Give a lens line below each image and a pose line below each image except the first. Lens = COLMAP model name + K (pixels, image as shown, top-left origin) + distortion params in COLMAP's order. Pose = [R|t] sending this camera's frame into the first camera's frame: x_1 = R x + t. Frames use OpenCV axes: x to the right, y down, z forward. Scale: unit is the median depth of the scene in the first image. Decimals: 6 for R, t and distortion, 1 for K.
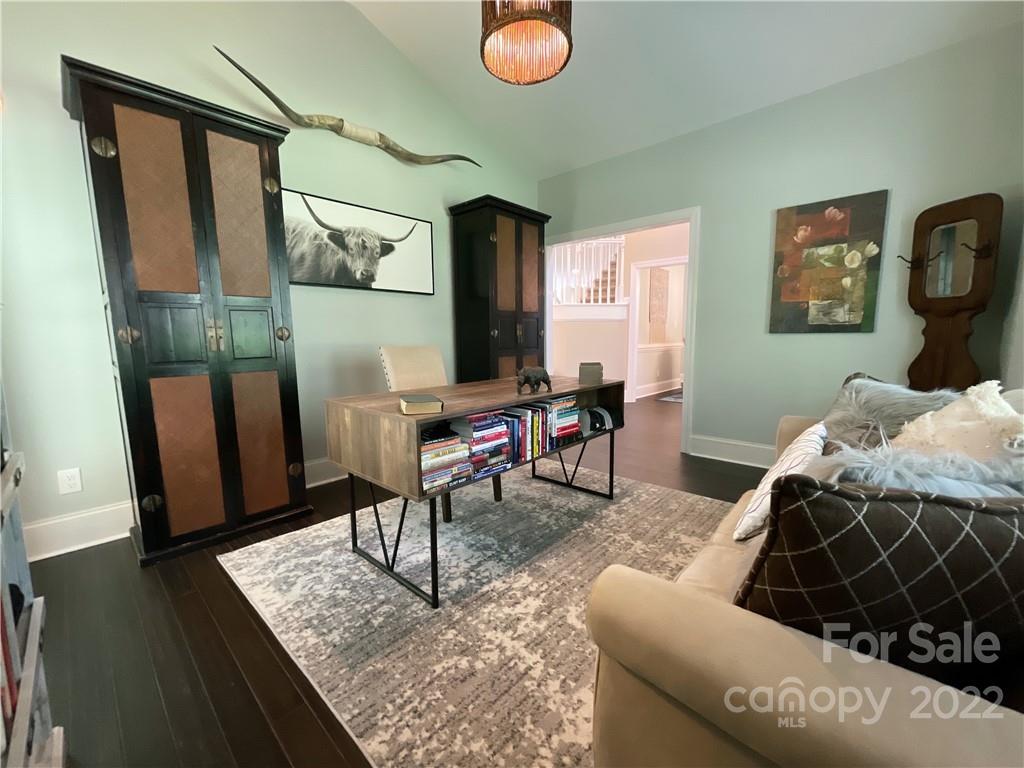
lens RADIAL K [[413.7, 0, 512.4], [0, 413.7, 385.4], [0, 0, 1]] dist [-0.000439, -0.000180]
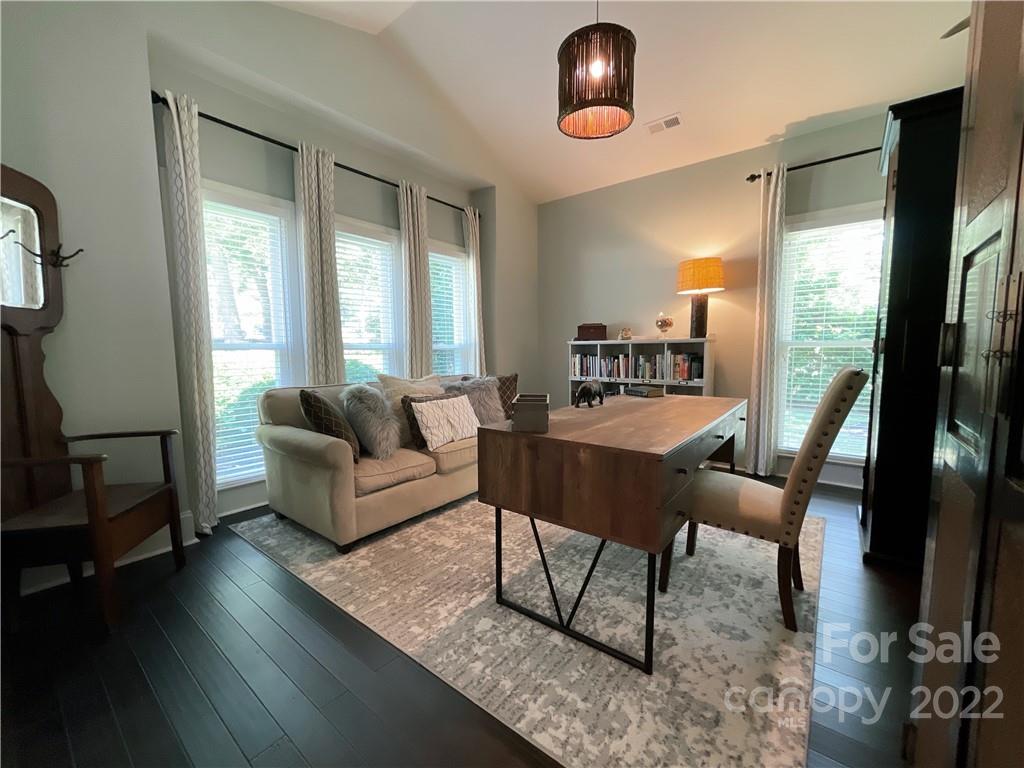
lens RADIAL K [[413.7, 0, 512.3], [0, 413.7, 385.5], [0, 0, 1]] dist [-0.000439, -0.000180]
pose [[-0.996940, 0.021757, -0.075076, 0.294588], [0.005531, 0.977709, 0.209894, -0.230312], [0.077969, 0.208836, -0.974838, 1.785766]]
